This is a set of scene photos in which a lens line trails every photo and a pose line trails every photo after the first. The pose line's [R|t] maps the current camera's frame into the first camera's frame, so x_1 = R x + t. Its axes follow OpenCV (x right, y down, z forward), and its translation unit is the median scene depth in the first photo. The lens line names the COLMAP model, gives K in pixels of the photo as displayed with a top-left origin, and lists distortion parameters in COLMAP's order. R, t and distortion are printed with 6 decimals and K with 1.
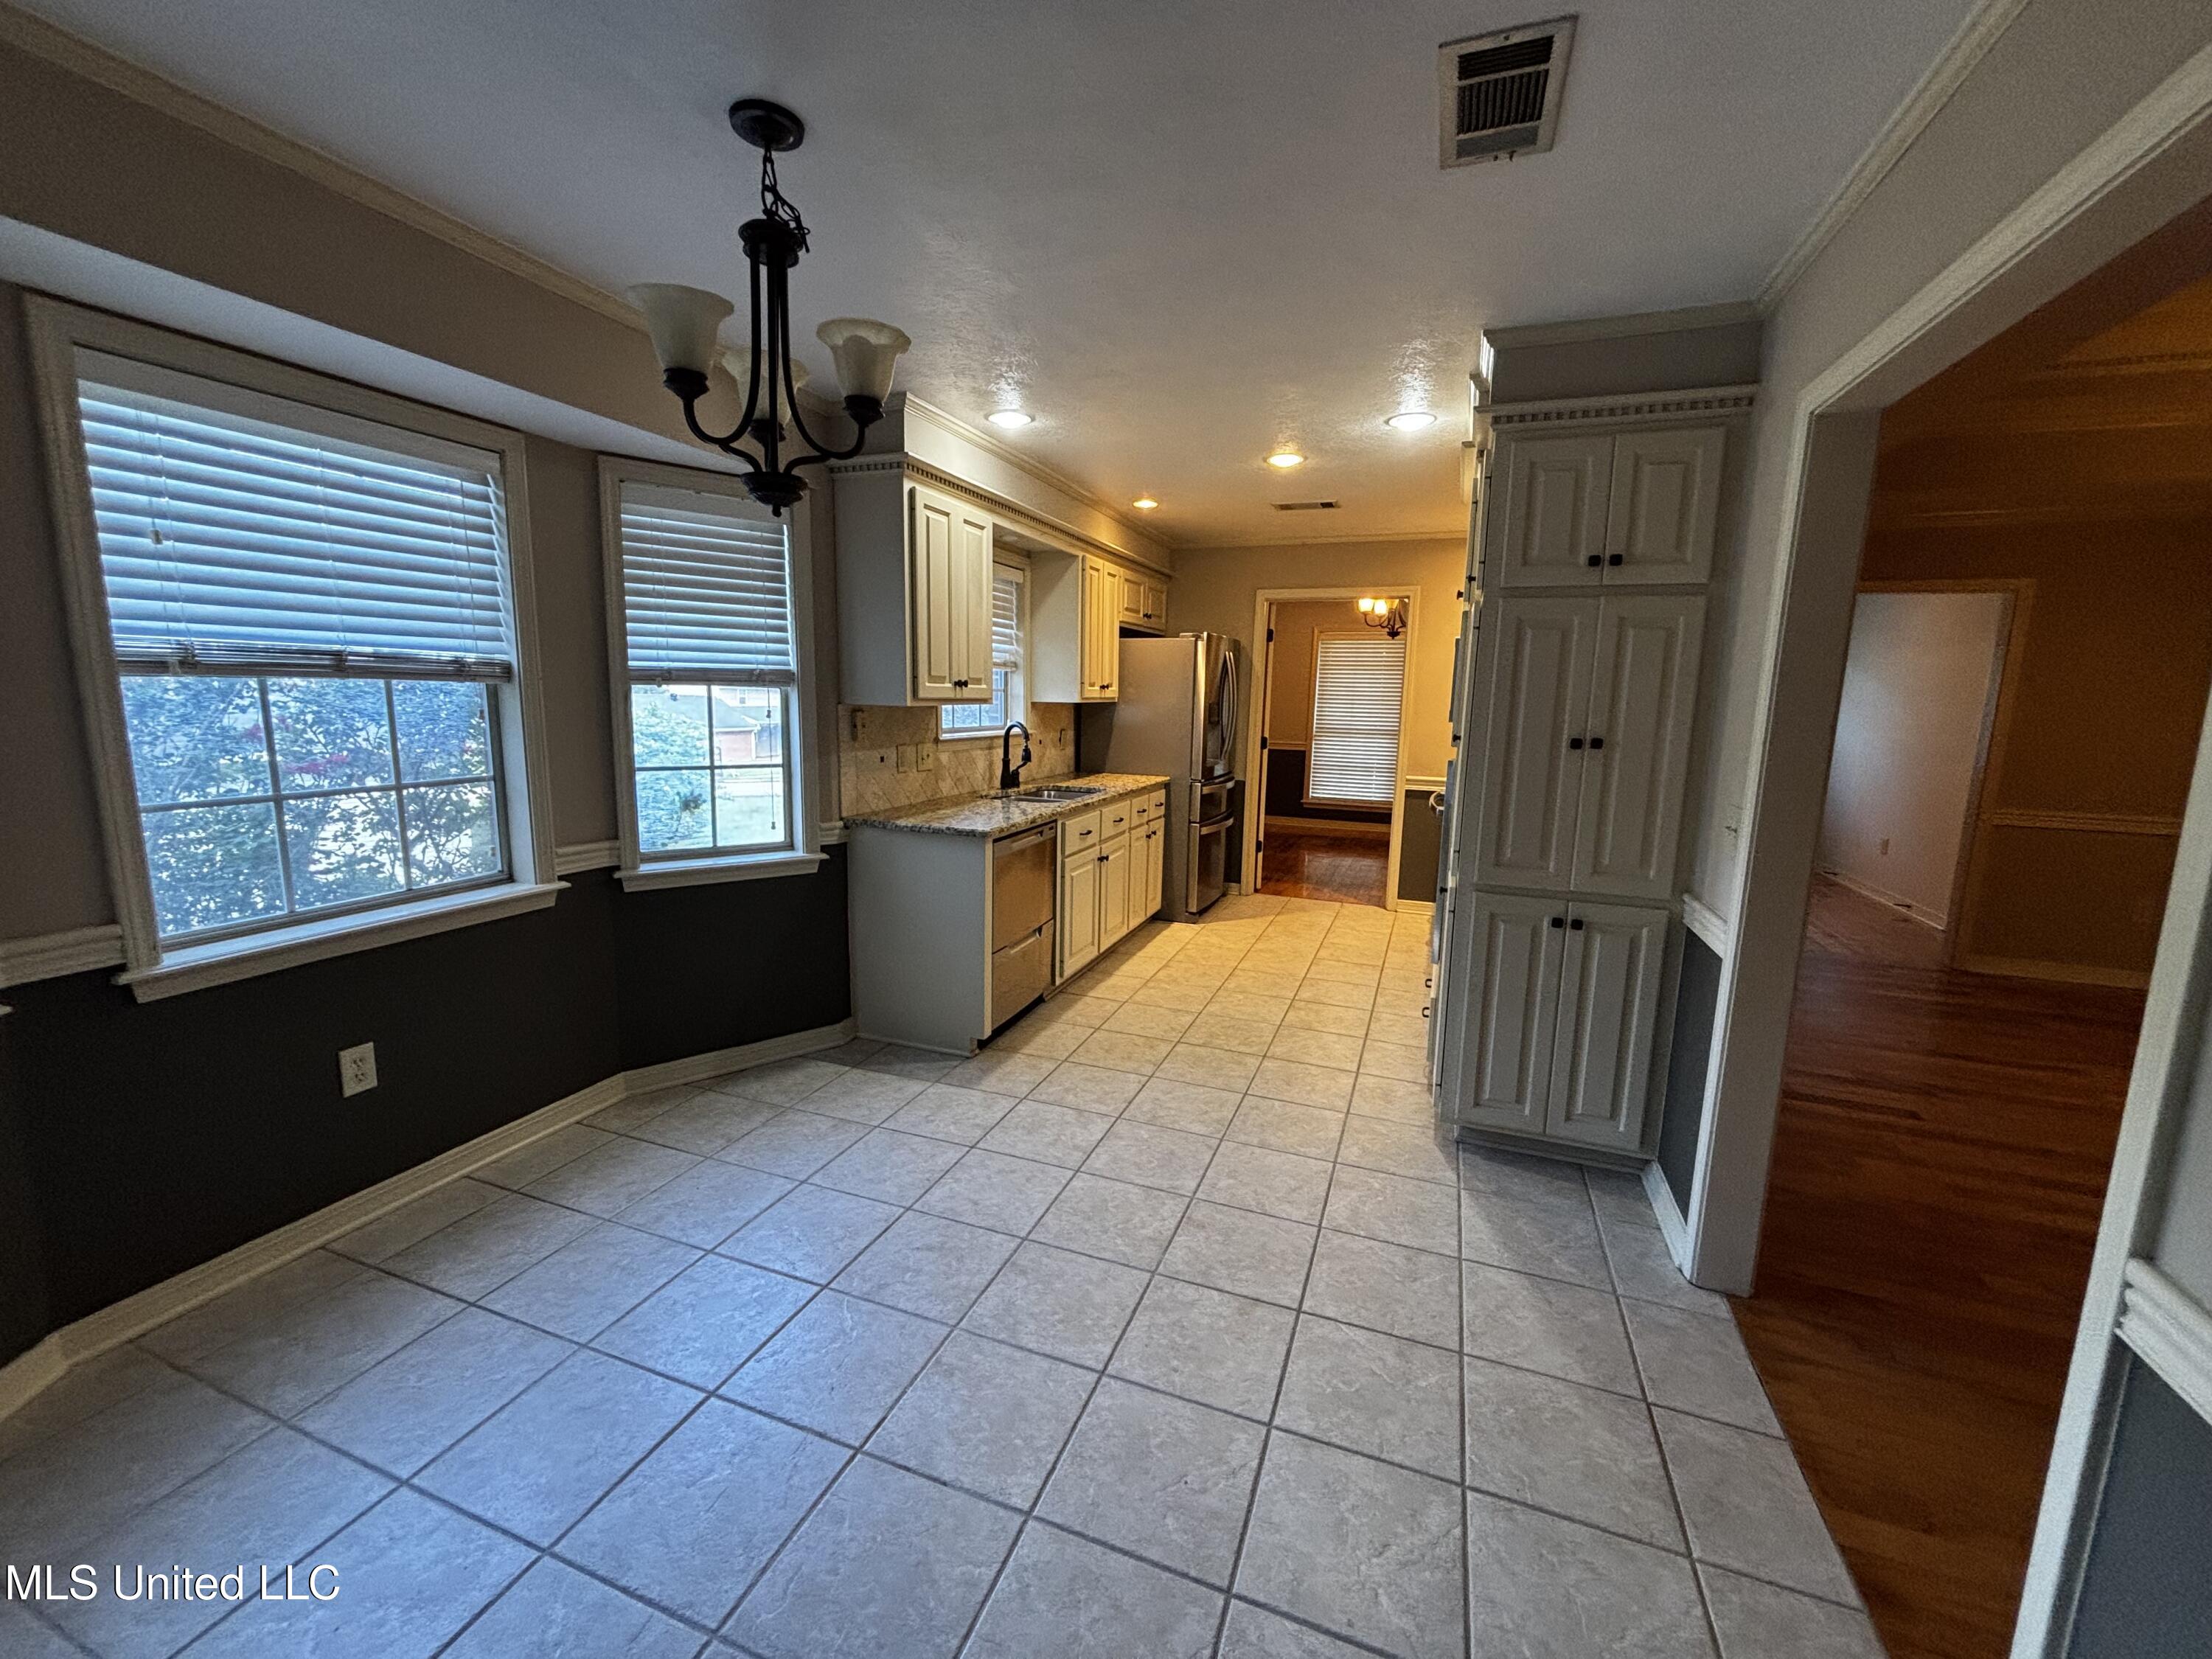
lens RADIAL K [[886.9, 0, 1106.1], [0, 886.9, 834.9], [0, 0, 1]] dist [0.000778, -0.000036]
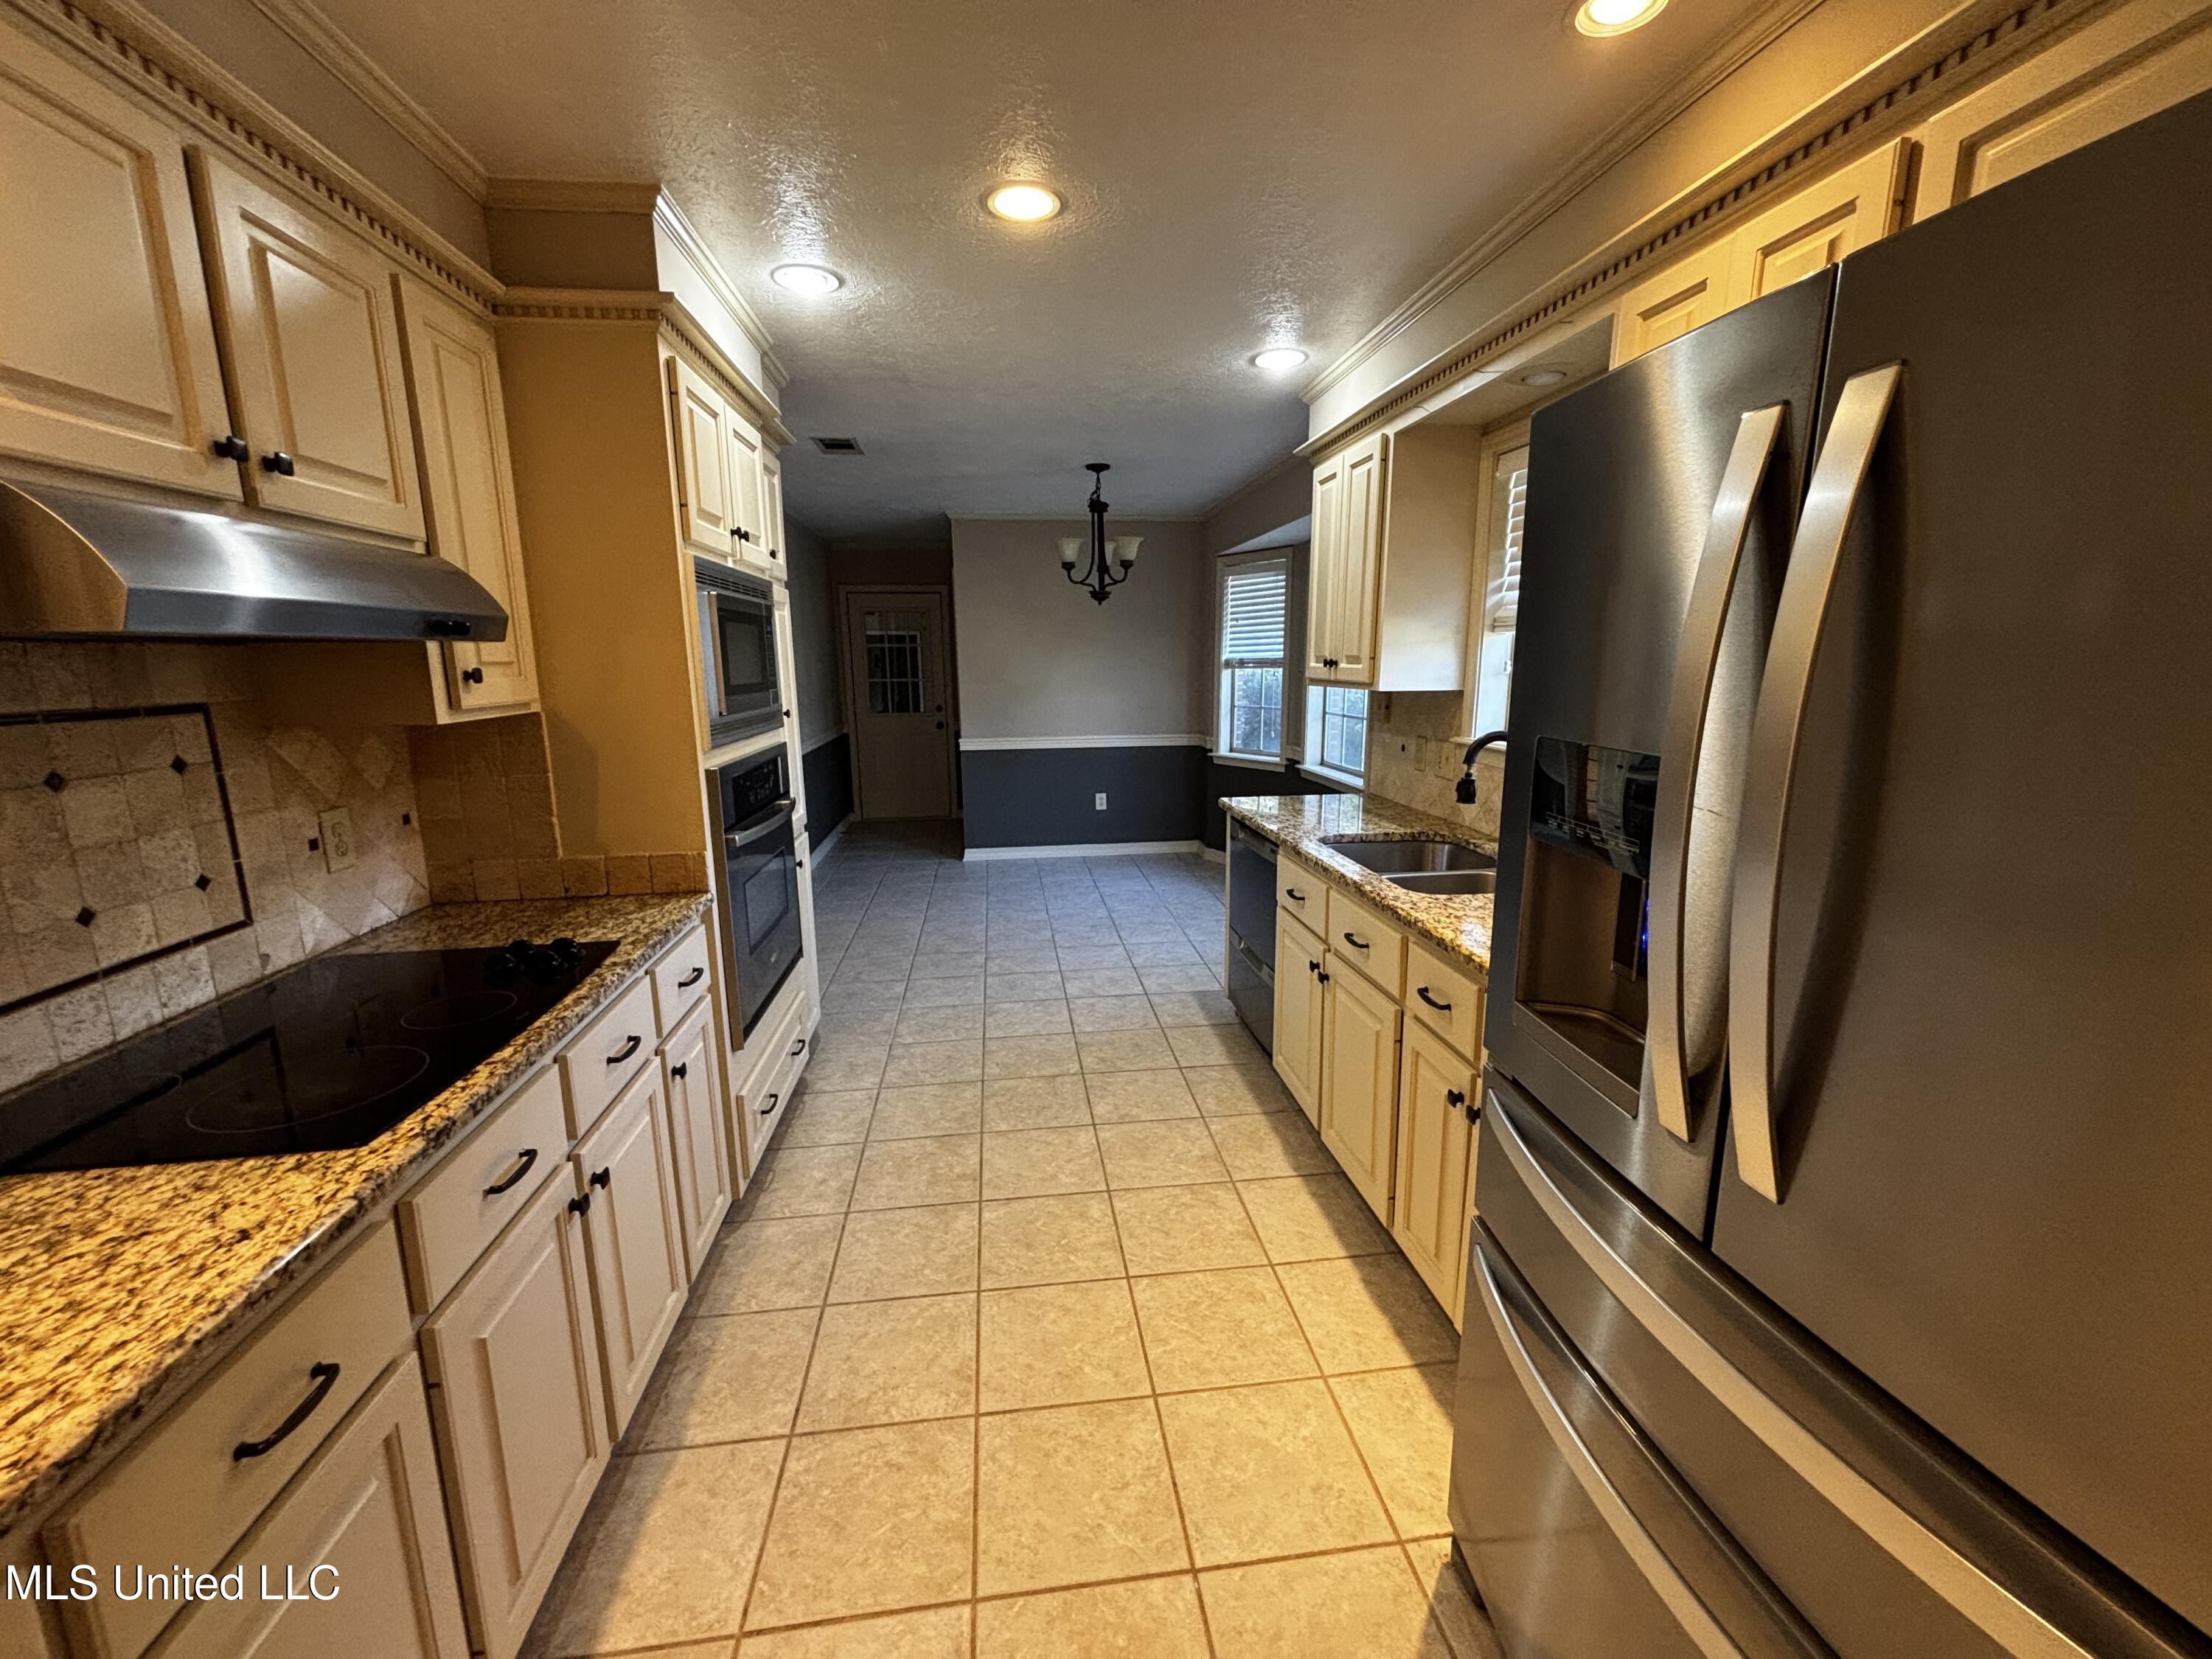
lens RADIAL K [[886.9, 0, 1101.4], [0, 886.9, 829.6], [0, 0, 1]] dist [0.000778, -0.000036]
pose [[-0.885848, 0.081765, -0.456714, 0.450057], [-0.073521, 0.947176, 0.312173, -0.271936], [0.458114, 0.310116, -0.833043, 1.681451]]
